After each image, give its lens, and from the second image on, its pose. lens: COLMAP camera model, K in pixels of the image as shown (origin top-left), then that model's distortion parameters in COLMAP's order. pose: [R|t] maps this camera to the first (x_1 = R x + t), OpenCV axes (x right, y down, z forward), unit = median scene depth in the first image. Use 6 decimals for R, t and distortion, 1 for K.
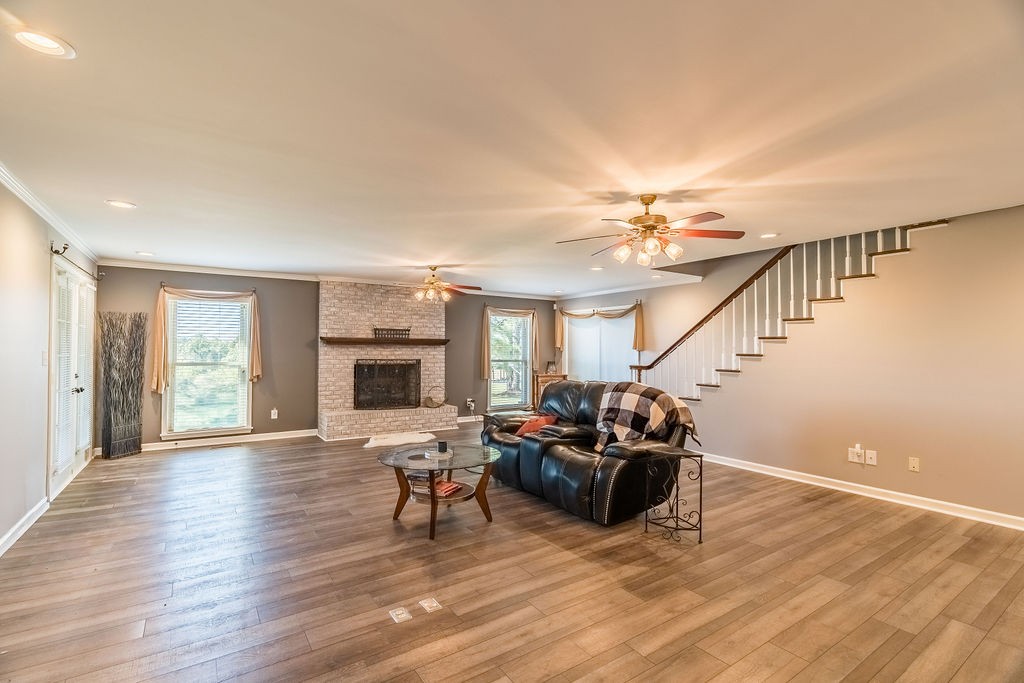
lens RADIAL K [[470.2, 0, 508.5], [0, 470.2, 342.3], [0, 0, 1]] dist [-0.011131, 0.001091]
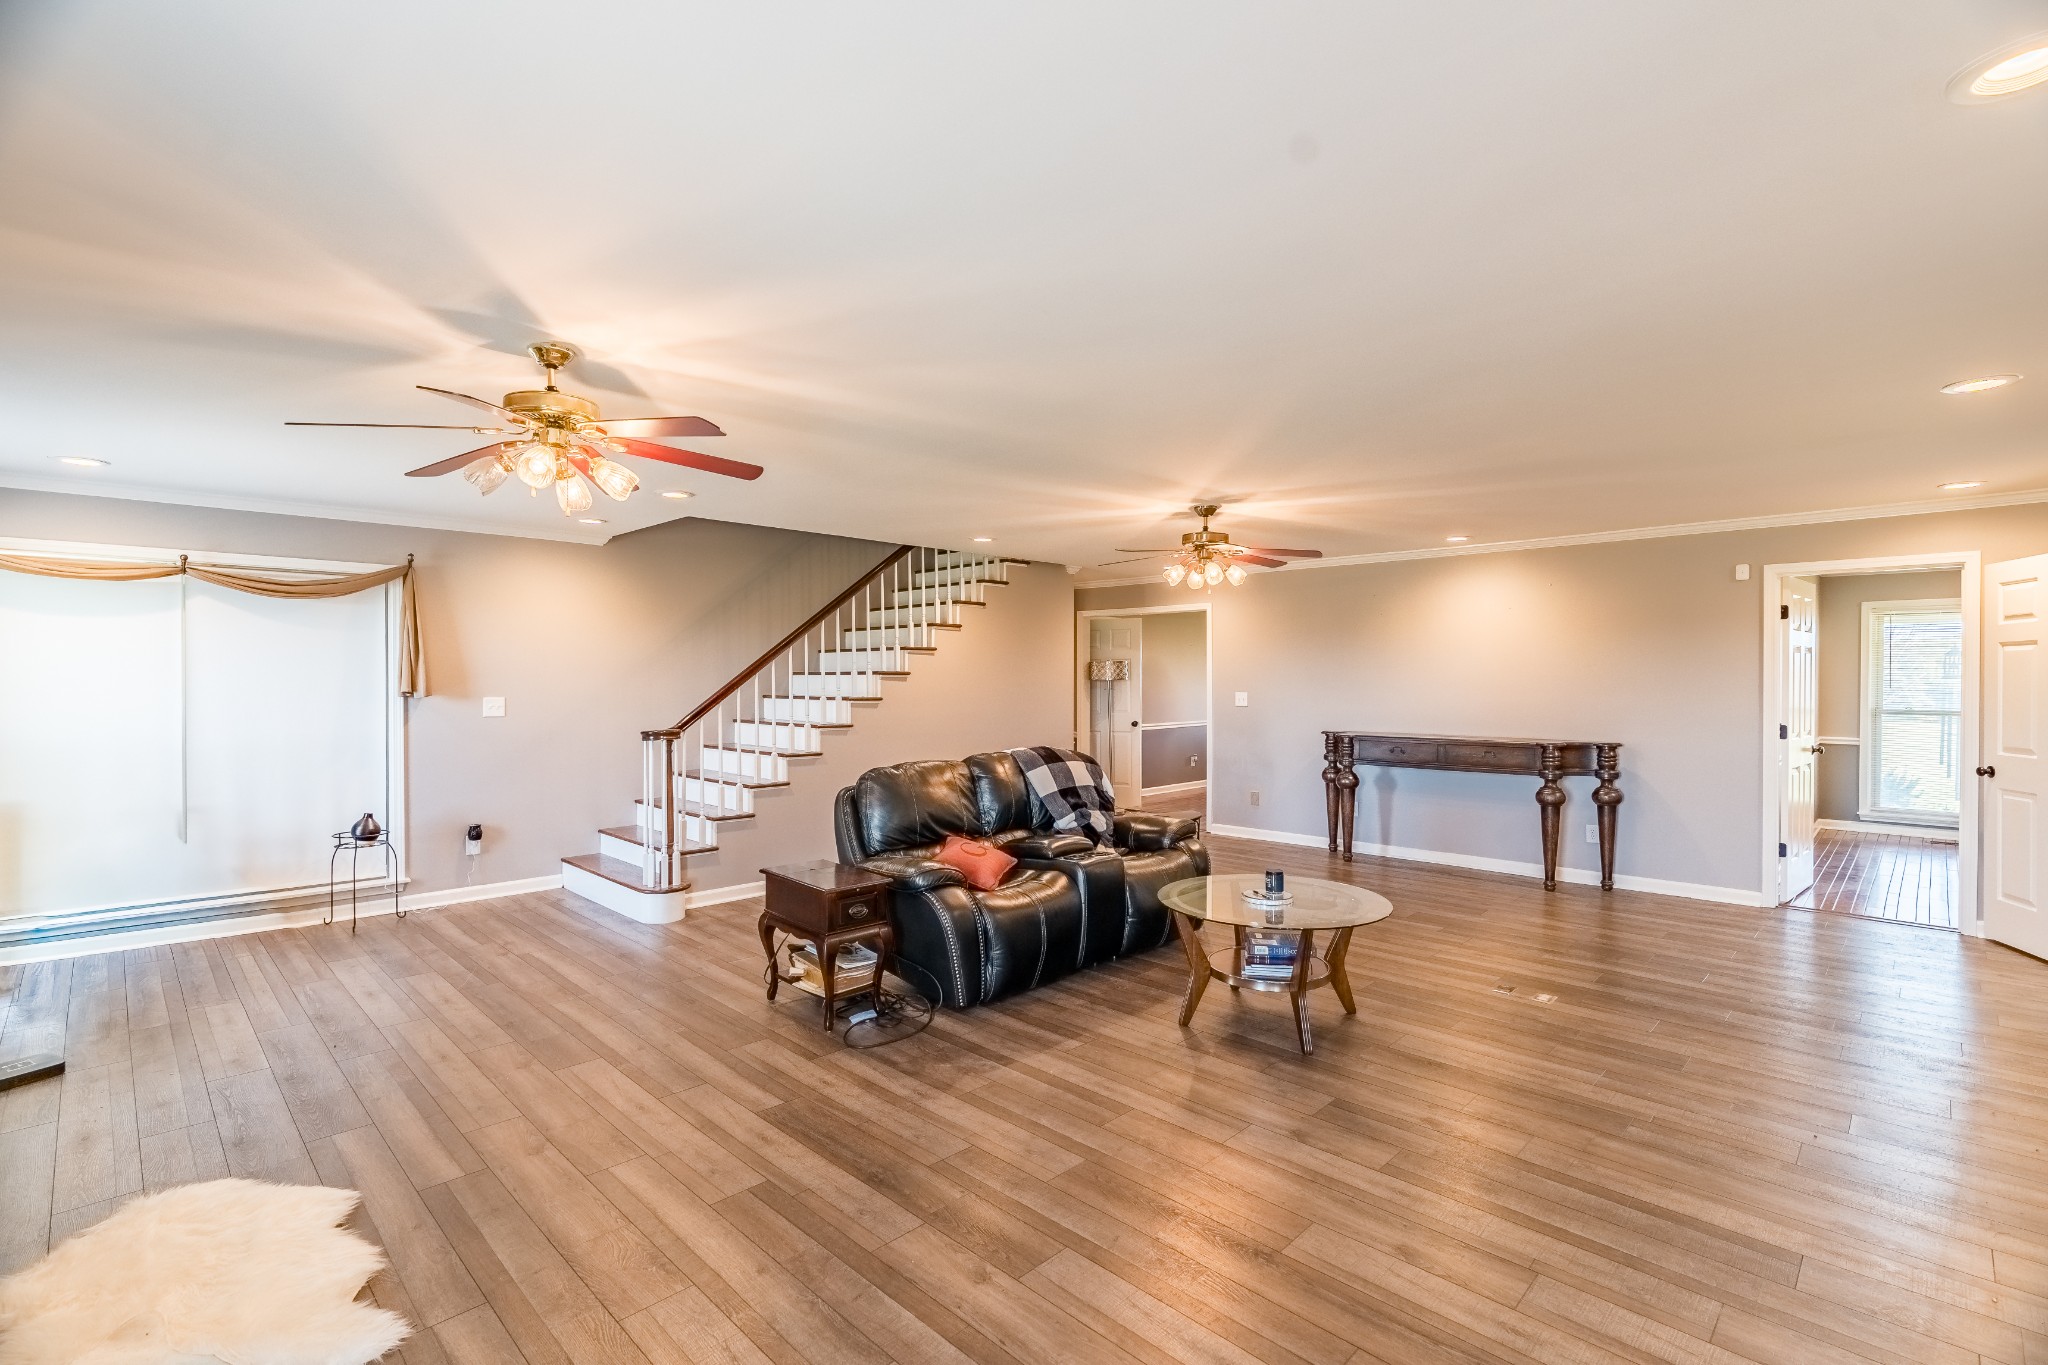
lens RADIAL K [[940.5, 0, 1016.9], [0, 940.5, 684.2], [0, 0, 1]] dist [-0.011131, 0.001091]
pose [[-0.198245, -0.007011, 0.980127, -0.799321], [-0.014931, 0.999880, 0.004132, -0.001996], [-0.980039, -0.013815, -0.198326, 1.057655]]
